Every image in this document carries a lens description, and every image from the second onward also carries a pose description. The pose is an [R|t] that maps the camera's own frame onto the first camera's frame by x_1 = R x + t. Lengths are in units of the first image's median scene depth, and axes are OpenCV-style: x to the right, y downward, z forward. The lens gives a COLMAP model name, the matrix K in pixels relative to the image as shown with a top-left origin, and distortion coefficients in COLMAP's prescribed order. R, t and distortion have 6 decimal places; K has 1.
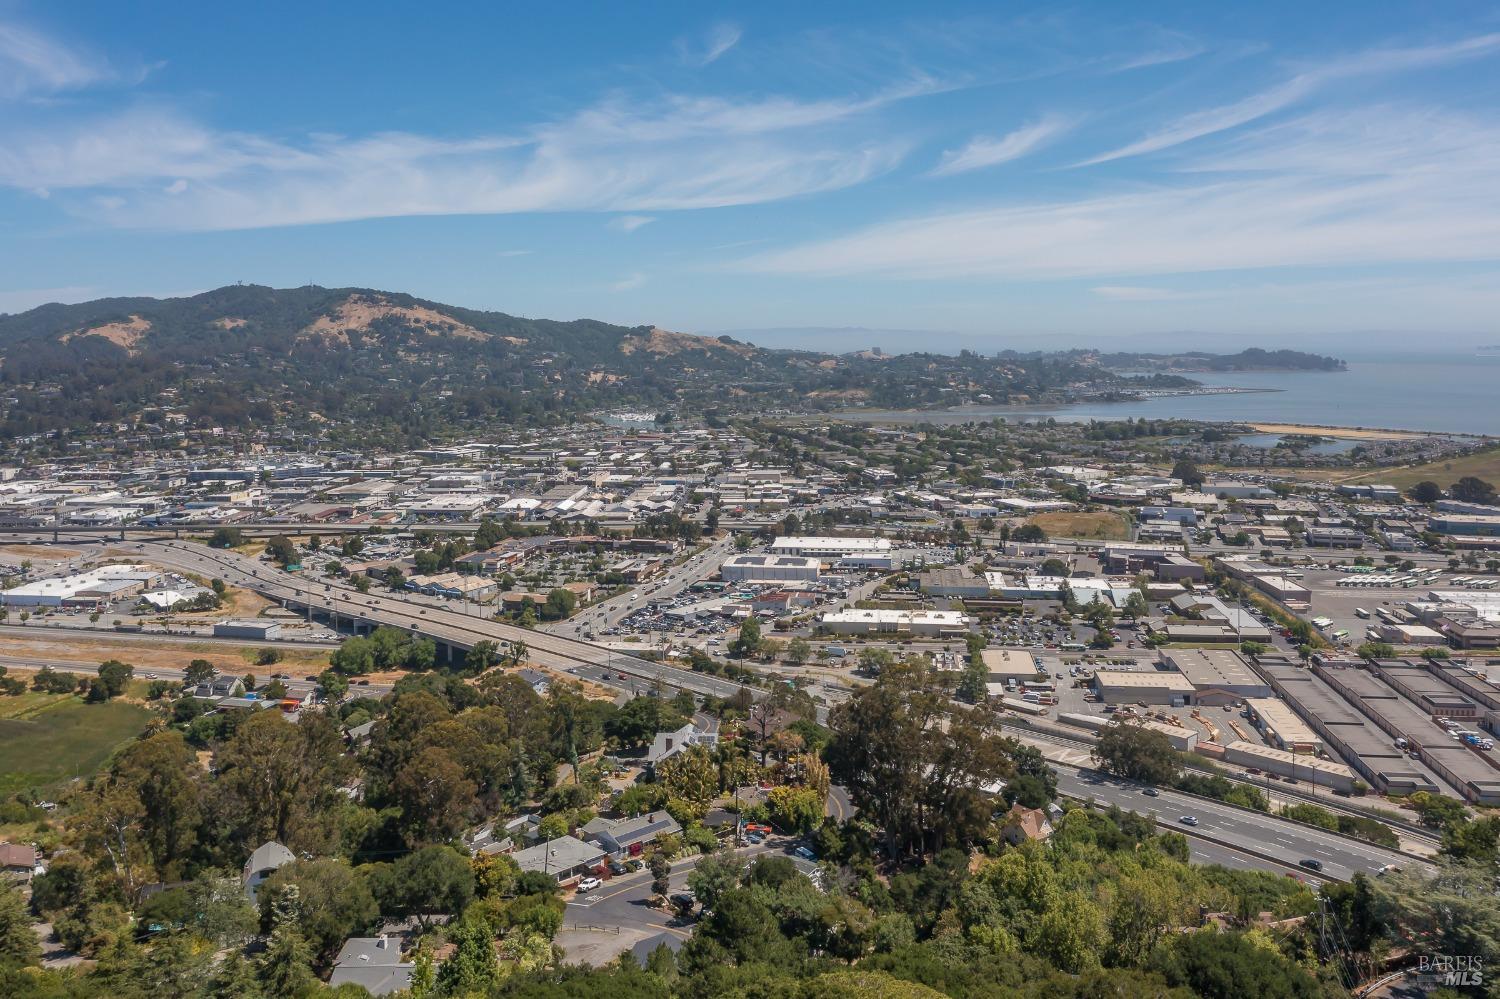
lens RADIAL K [[1384.9, 0, 752.0], [0, 1384.9, 498.6], [0, 0, 1]] dist [0.008917, 0.000000]
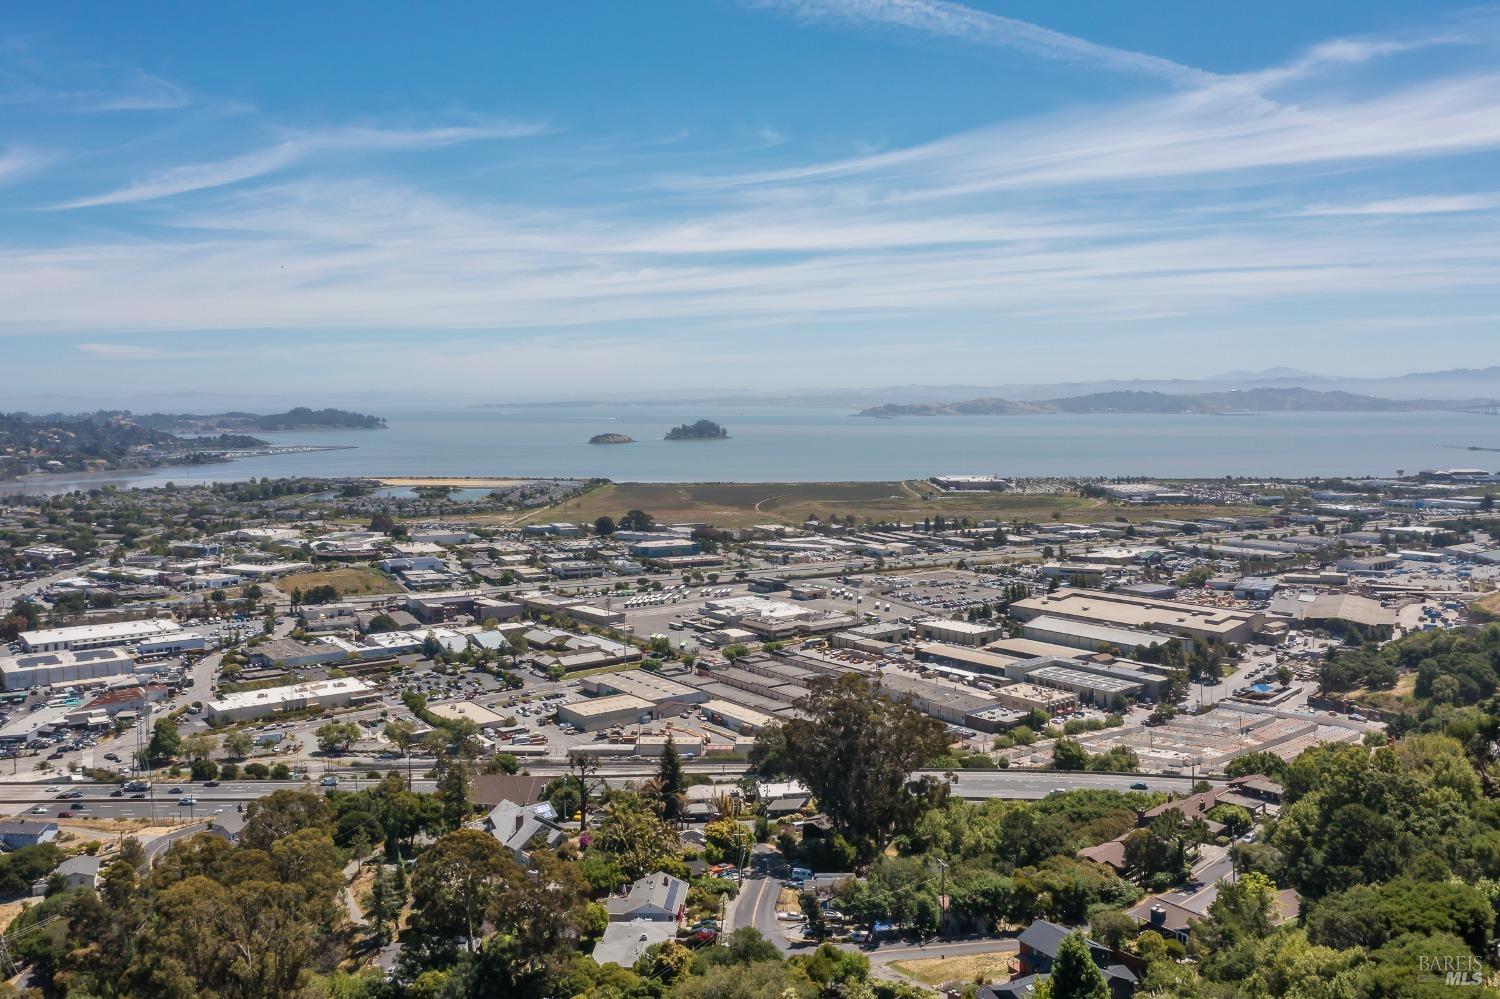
lens RADIAL K [[1384.9, 0, 779.6], [0, 1384.9, 535.0], [0, 0, 1]] dist [0.008917, 0.000000]
pose [[0.691081, -0.074486, 0.718929, -0.137241], [0.090044, 0.995799, 0.016616, -0.001597], [-0.717147, 0.053252, 0.694885, 0.058869]]
